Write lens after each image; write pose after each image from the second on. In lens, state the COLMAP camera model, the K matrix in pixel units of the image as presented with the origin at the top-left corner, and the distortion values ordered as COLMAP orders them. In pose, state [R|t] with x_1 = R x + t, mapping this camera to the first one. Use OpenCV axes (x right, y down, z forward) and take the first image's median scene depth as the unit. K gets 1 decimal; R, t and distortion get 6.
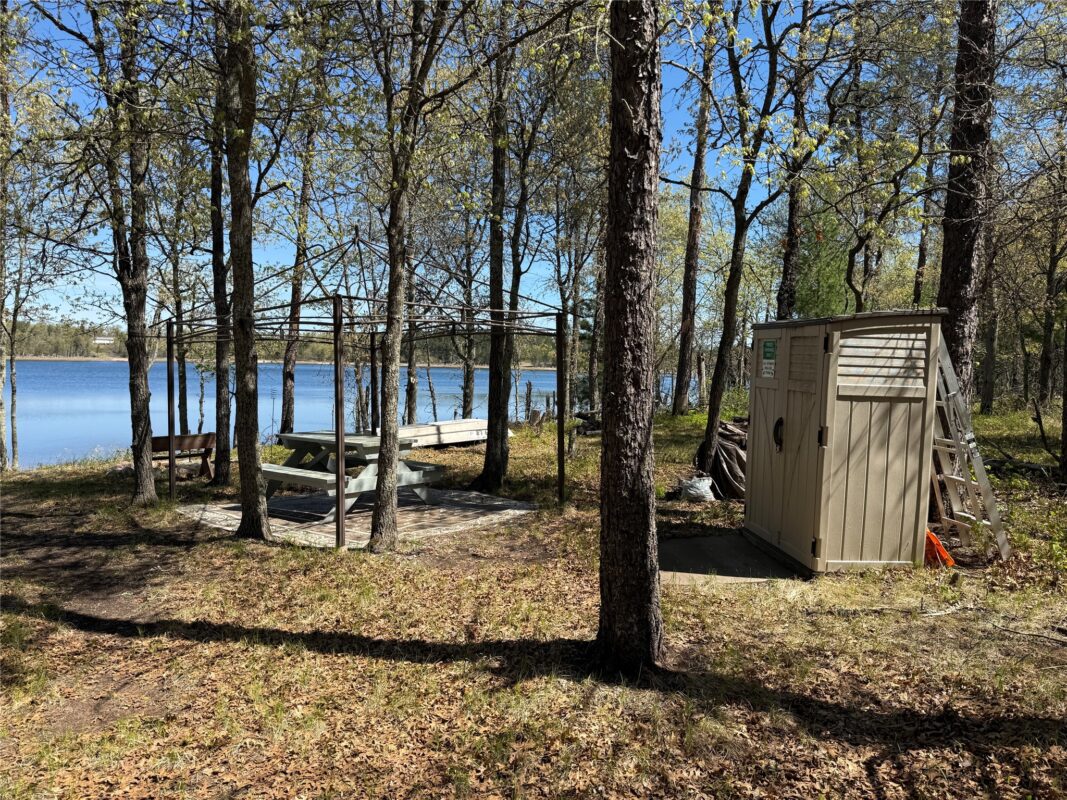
lens RADIAL K [[740.3, 0, 534.3], [0, 740.3, 406.1], [0, 0, 1]] dist [0.050026, -0.062700]
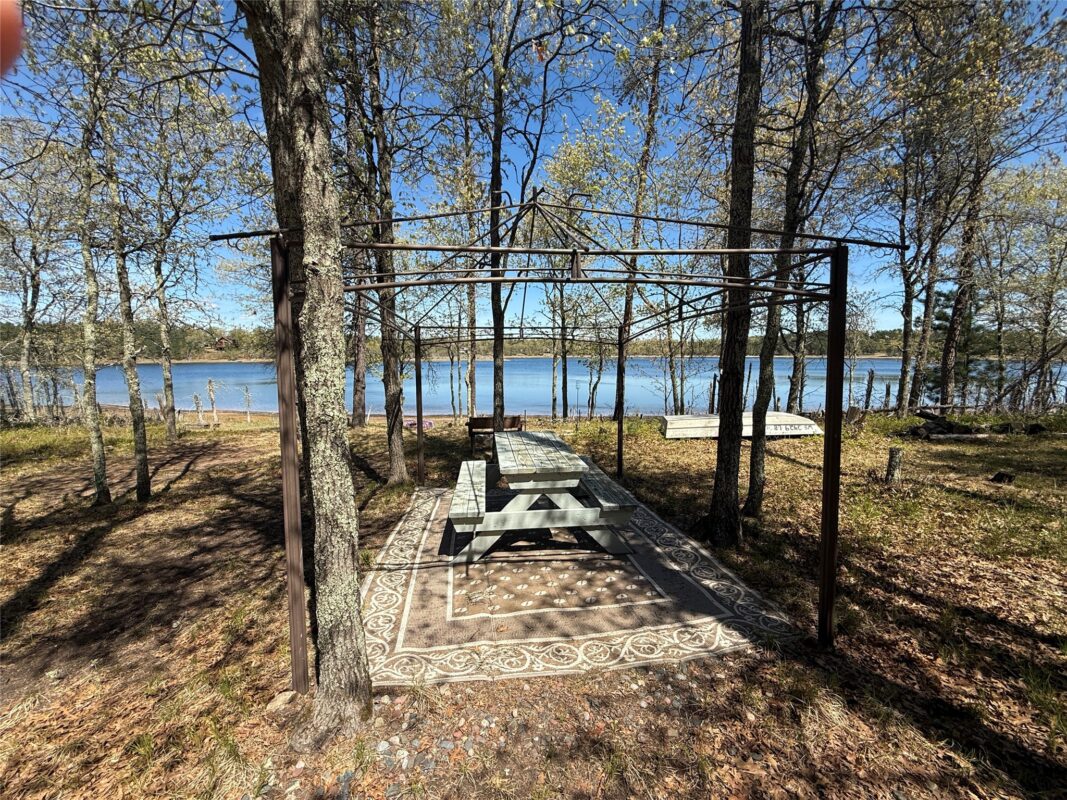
lens RADIAL K [[420.7, 0, 533.3], [0, 420.7, 398.5], [0, 0, 1]] dist [-0.003067, 0.000466]
pose [[0.763039, 0.045722, -0.644733, 0.096809], [-0.019979, 0.998687, 0.047177, -0.063272], [0.646043, -0.023117, 0.762951, 1.065524]]
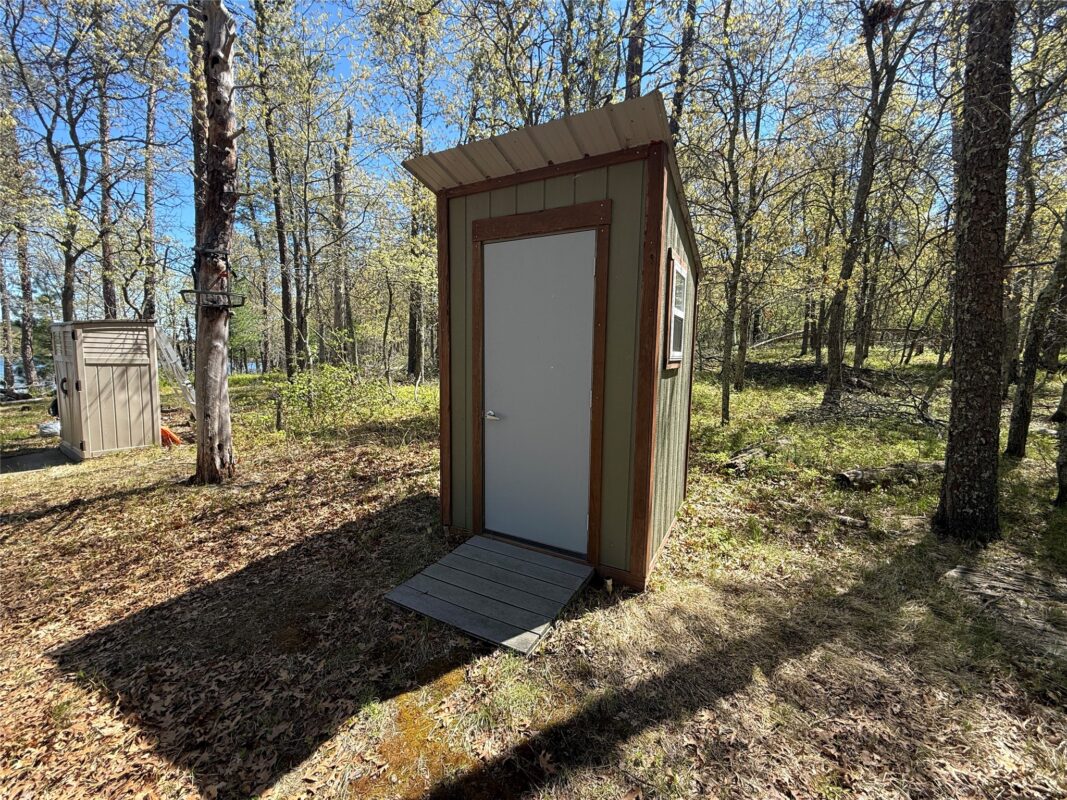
lens RADIAL K [[420.7, 0, 533.6], [0, 420.7, 400.7], [0, 0, 1]] dist [-0.003067, 0.000466]
pose [[0.632036, -0.090150, 0.769678, 0.296854], [0.042536, 0.995749, 0.081700, 0.040122], [-0.773771, -0.018898, 0.633183, -0.533124]]
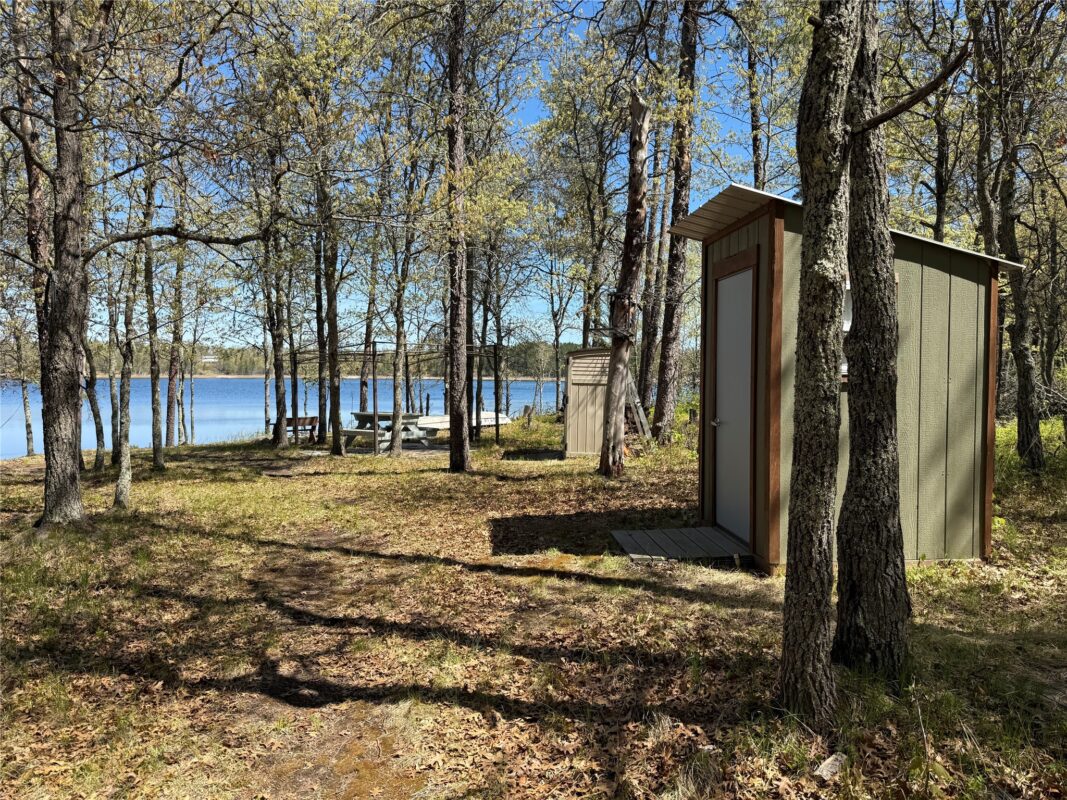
lens RADIAL K [[740.3, 0, 545.0], [0, 740.3, 403.1], [0, 0, 1]] dist [0.050026, -0.062700]
pose [[0.995141, -0.010218, -0.097924, 0.548566], [0.008272, 0.999760, -0.020267, 0.097276], [0.098108, 0.019358, 0.994987, -1.374661]]
